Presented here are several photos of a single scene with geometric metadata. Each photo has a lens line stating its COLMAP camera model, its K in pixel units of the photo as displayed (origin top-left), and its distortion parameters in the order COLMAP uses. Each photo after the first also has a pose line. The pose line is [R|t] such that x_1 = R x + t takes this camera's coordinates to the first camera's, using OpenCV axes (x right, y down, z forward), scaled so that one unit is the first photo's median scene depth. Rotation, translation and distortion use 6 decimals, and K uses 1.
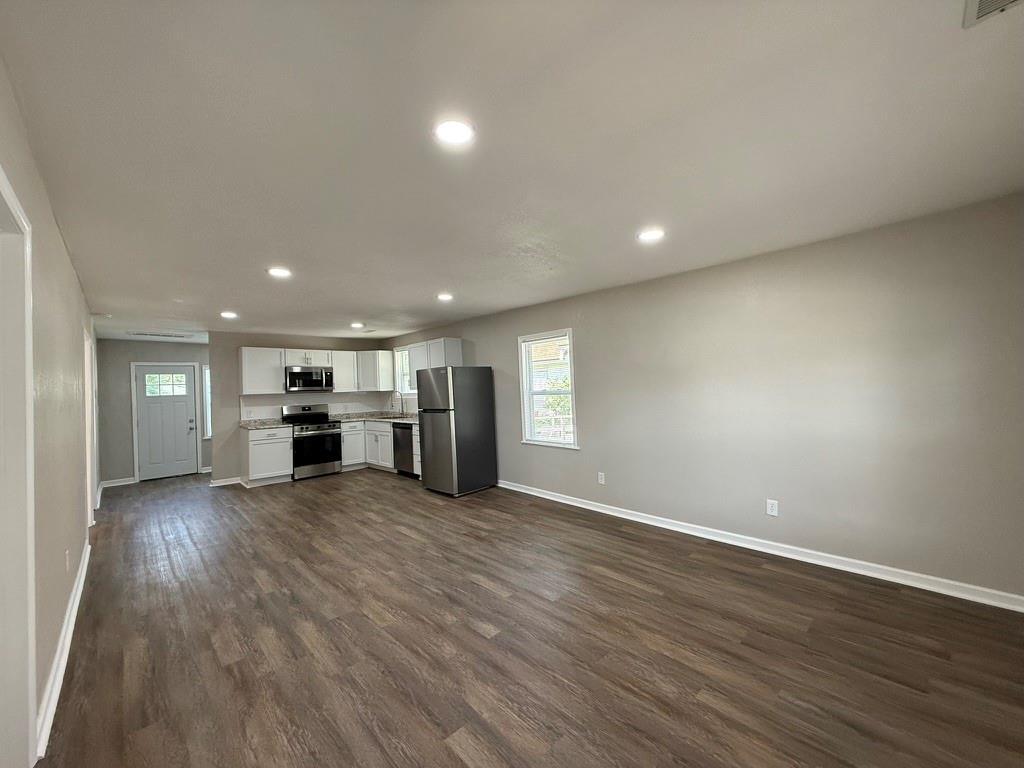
lens RADIAL K [[405.7, 0, 508.8], [0, 405.7, 382.2], [0, 0, 1]] dist [0.000569, -0.000382]
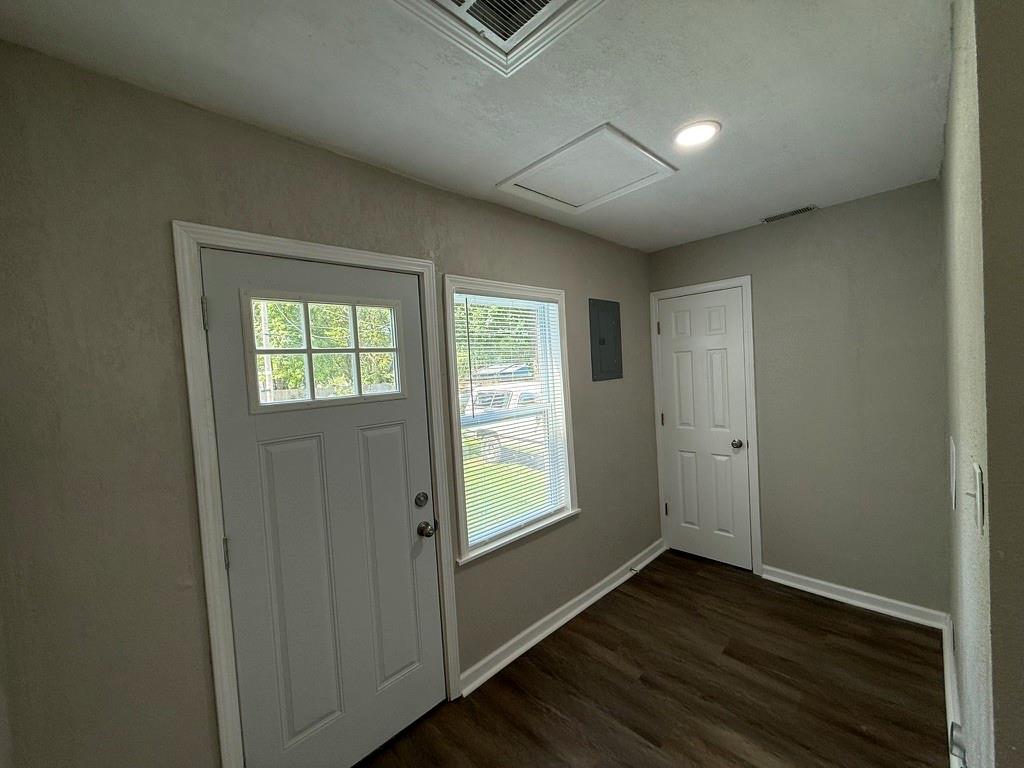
lens RADIAL K [[405.7, 0, 508.8], [0, 405.7, 382.2], [0, 0, 1]] dist [0.000569, -0.000382]
pose [[0.999723, -0.022690, 0.006244, -1.144884], [0.022430, 0.998994, 0.038823, 0.025715], [-0.007119, -0.038672, 0.999227, 1.189159]]
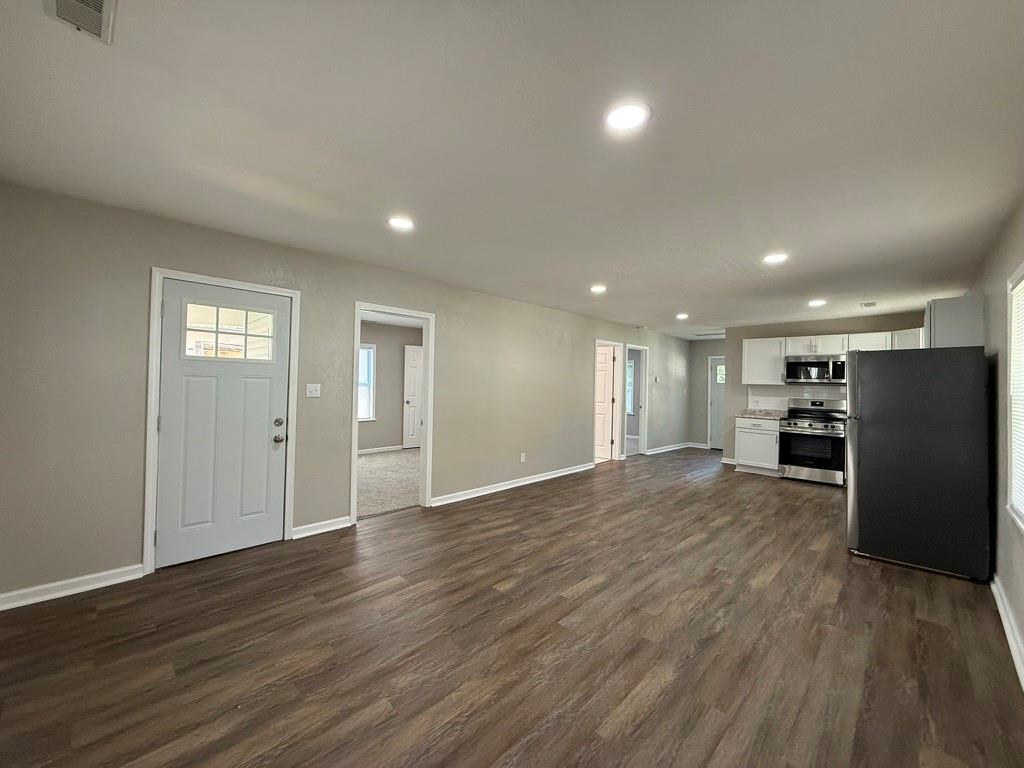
lens RADIAL K [[405.7, 0, 508.8], [0, 405.7, 382.2], [0, 0, 1]] dist [0.000569, -0.000382]
pose [[0.031745, 0.031948, -0.998985, 0.521215], [-0.007463, 0.999469, 0.031727, -0.005137], [0.999468, 0.006448, 0.031966, 0.463543]]
